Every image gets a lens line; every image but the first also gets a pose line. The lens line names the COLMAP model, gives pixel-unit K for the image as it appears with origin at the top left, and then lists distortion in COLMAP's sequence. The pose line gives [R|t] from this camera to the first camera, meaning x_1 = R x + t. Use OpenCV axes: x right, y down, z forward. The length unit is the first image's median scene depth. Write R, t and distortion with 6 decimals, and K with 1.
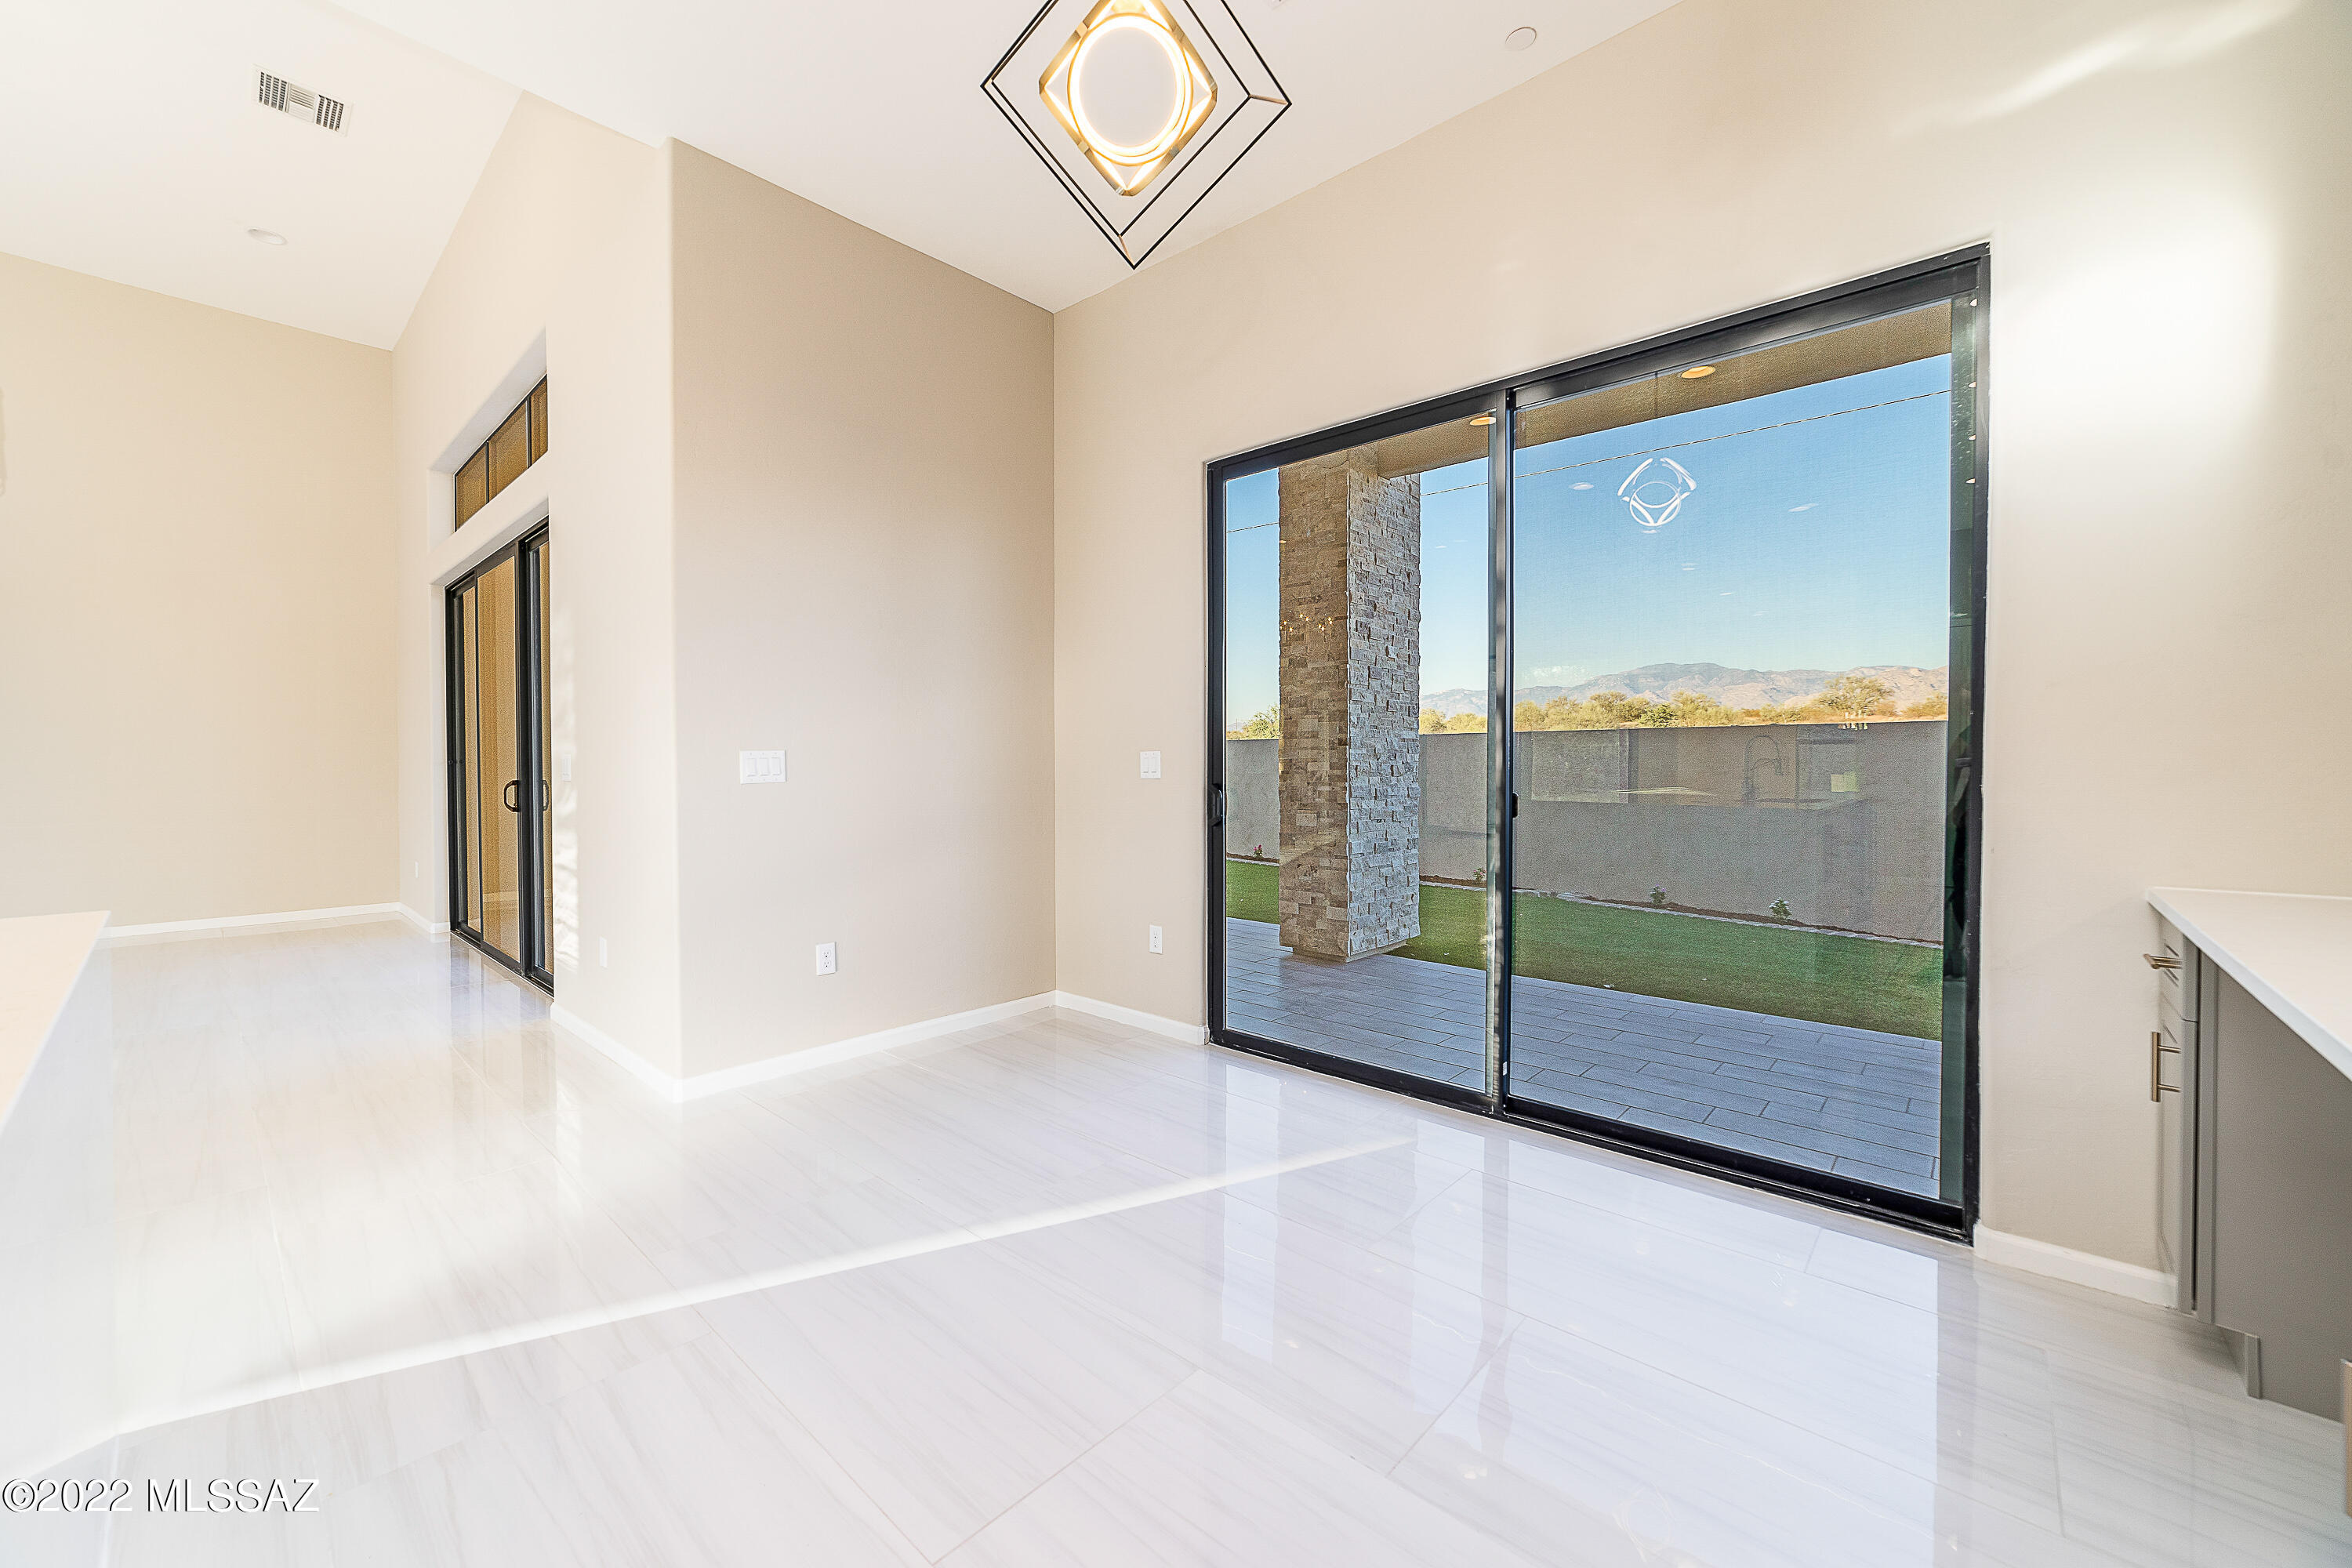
lens RADIAL K [[913.6, 0, 1163.4], [0, 913.6, 770.6], [0, 0, 1]] dist [-0.017586, 0.006267]
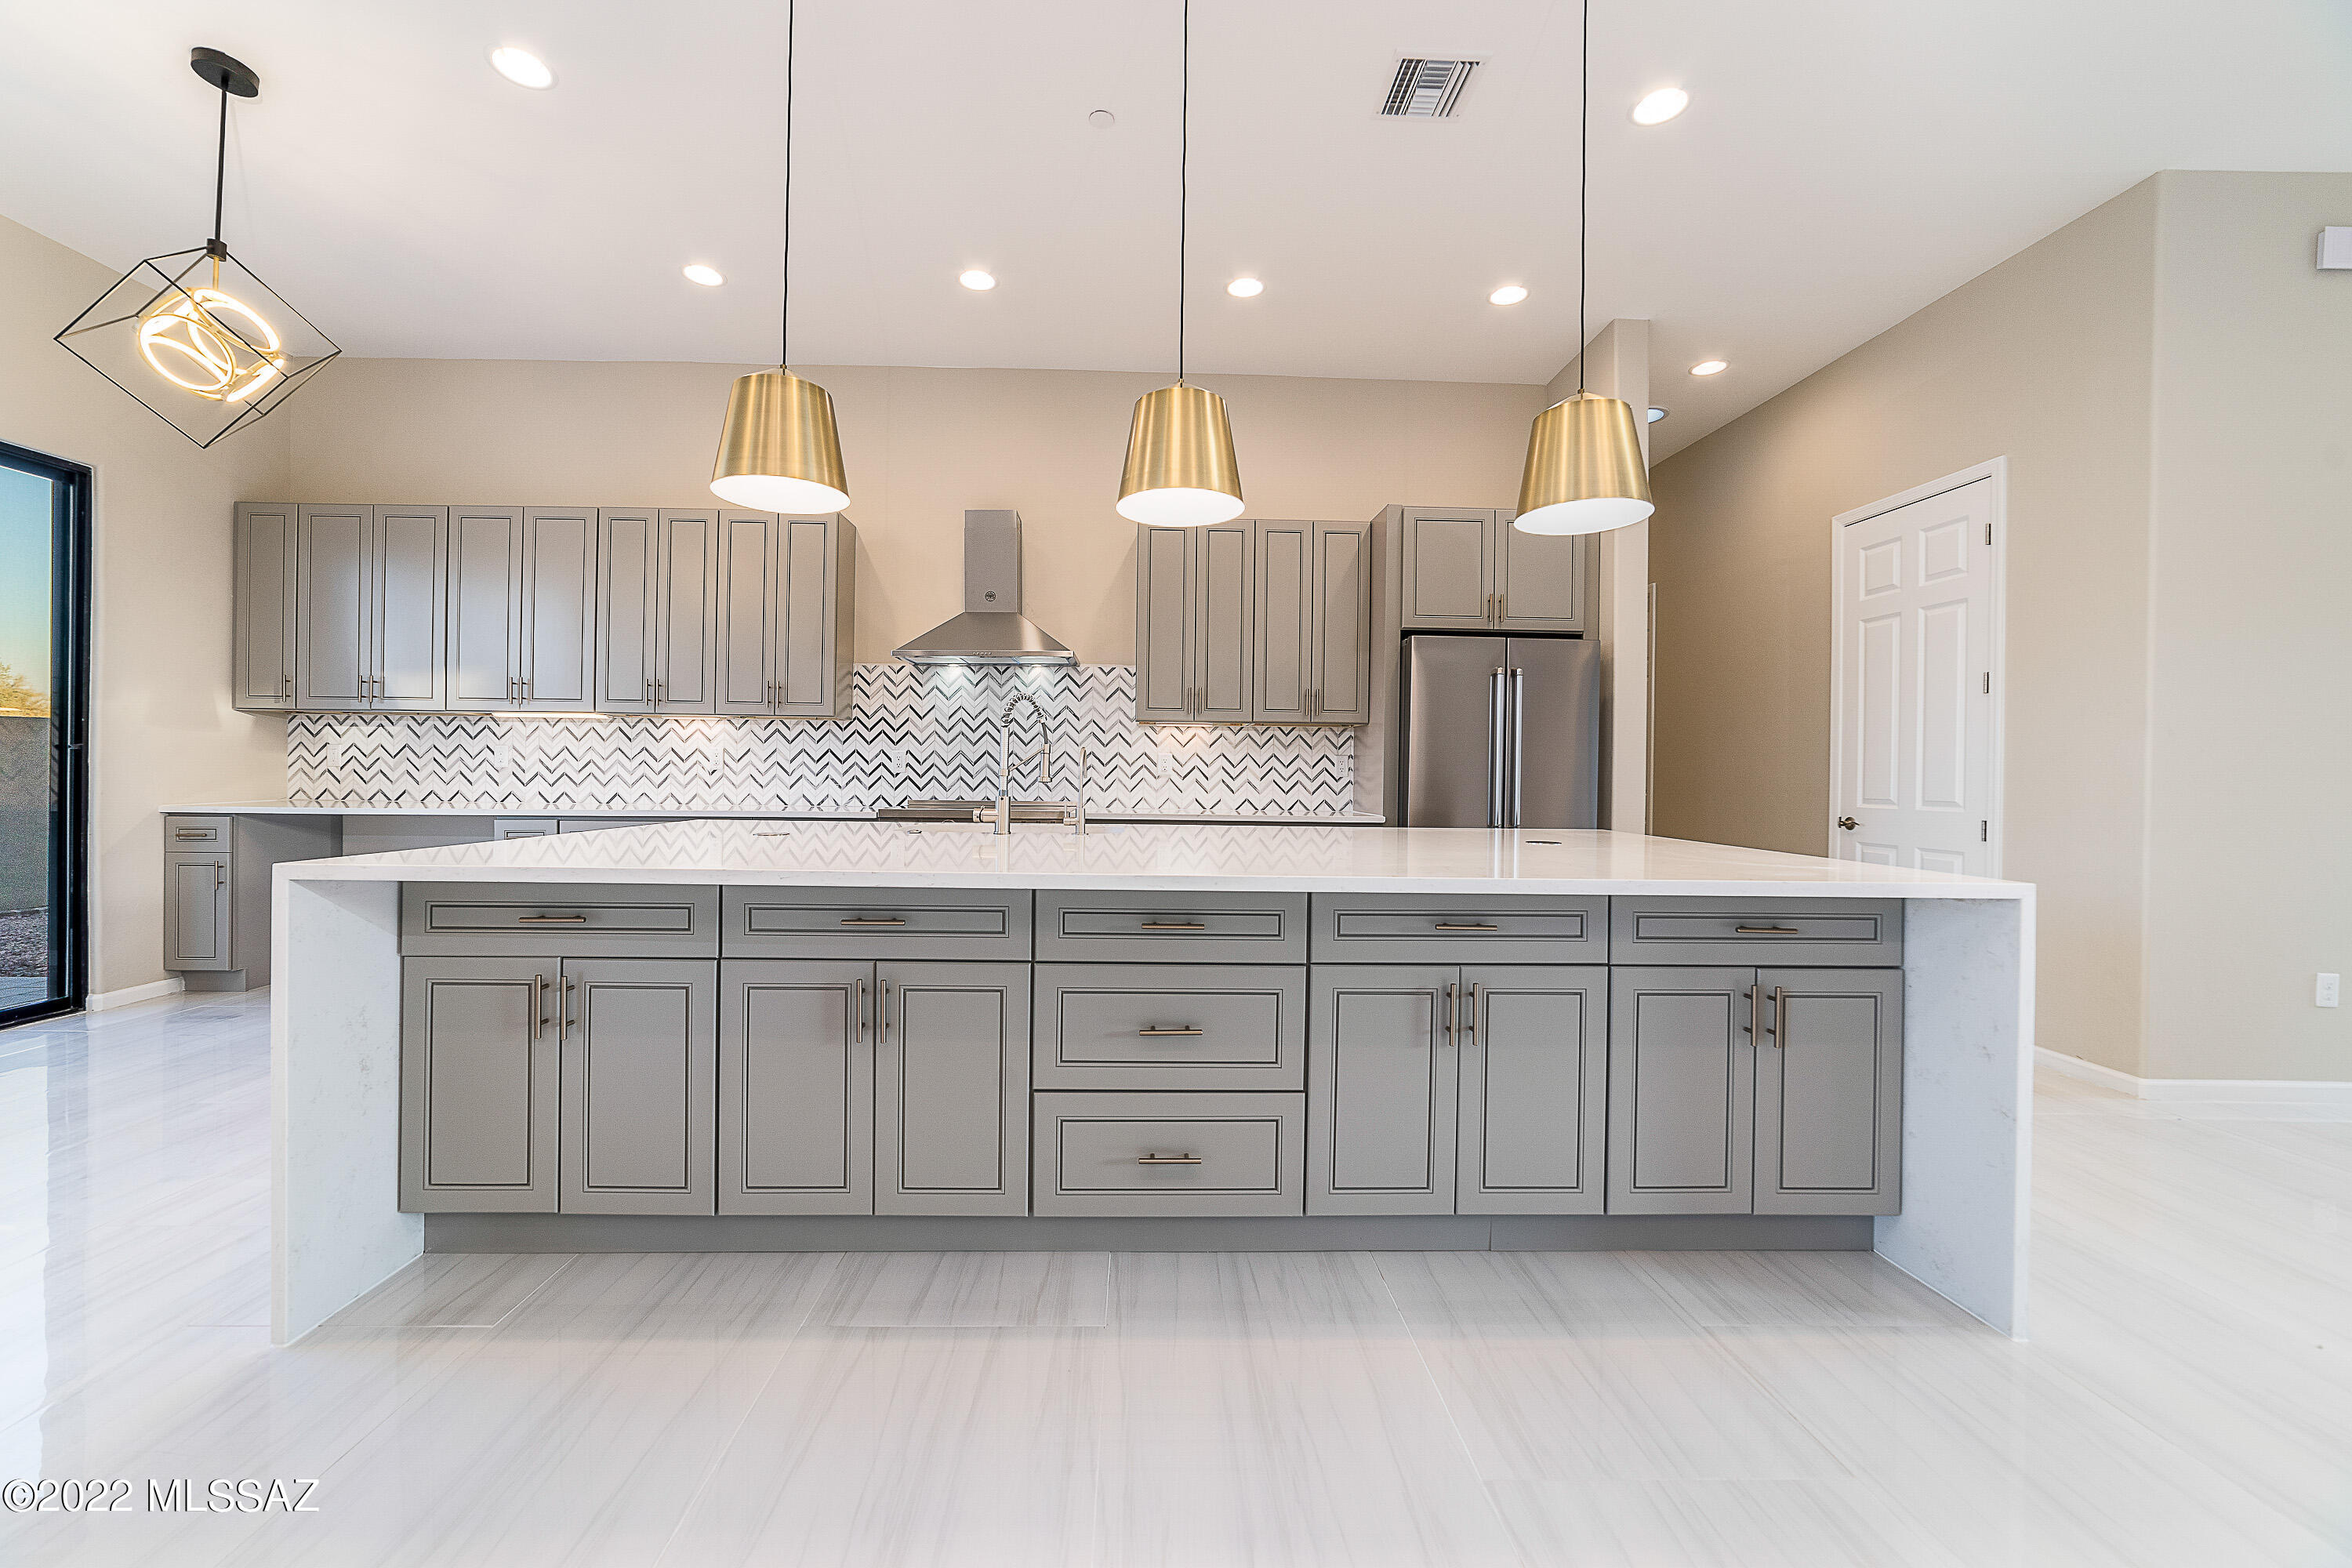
lens RADIAL K [[913.6, 0, 1156.9], [0, 913.6, 772.5], [0, 0, 1]] dist [-0.017586, 0.006267]
pose [[-0.695164, -0.006371, 0.718823, -1.079372], [-0.003432, 0.999979, 0.005544, 0.013353], [-0.718843, 0.001387, -0.695171, 0.395000]]
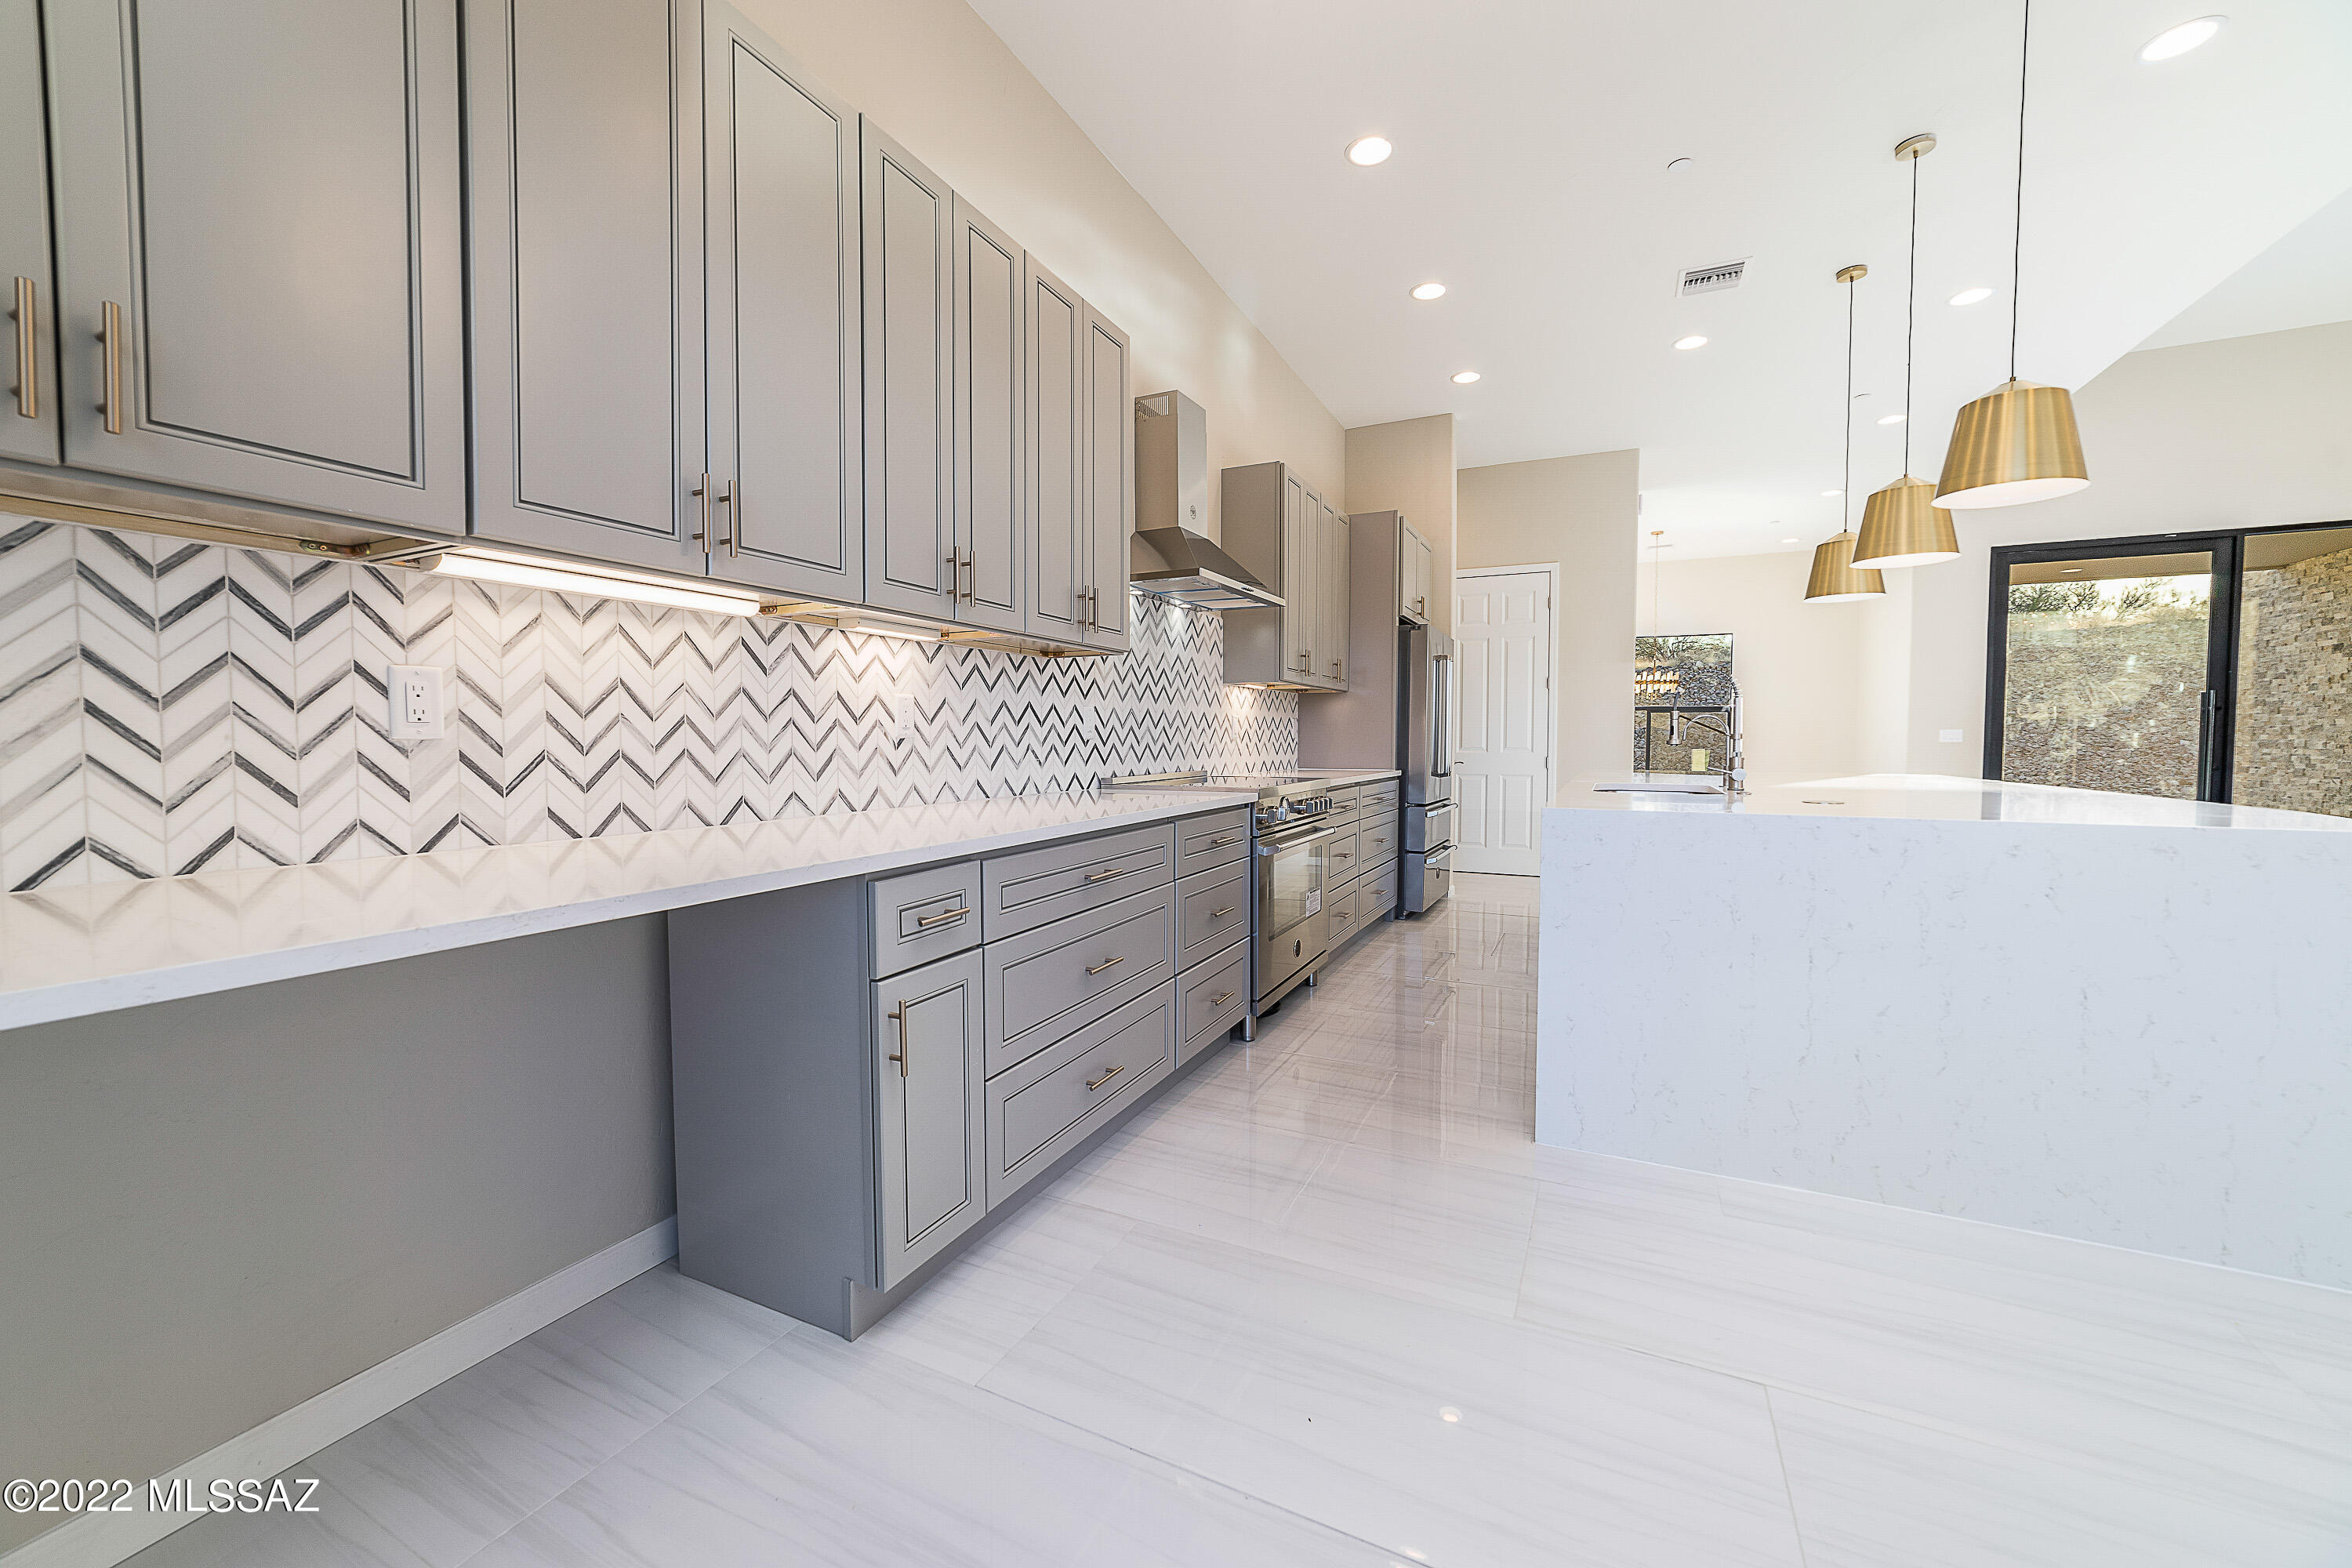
lens RADIAL K [[913.6, 0, 1166.5], [0, 913.6, 776.7], [0, 0, 1]] dist [-0.017586, 0.006267]
pose [[-0.959853, 0.014630, -0.280120, 0.274094], [0.000128, 0.998662, 0.051719, 0.012294], [0.280502, 0.049607, -0.958571, 0.629508]]
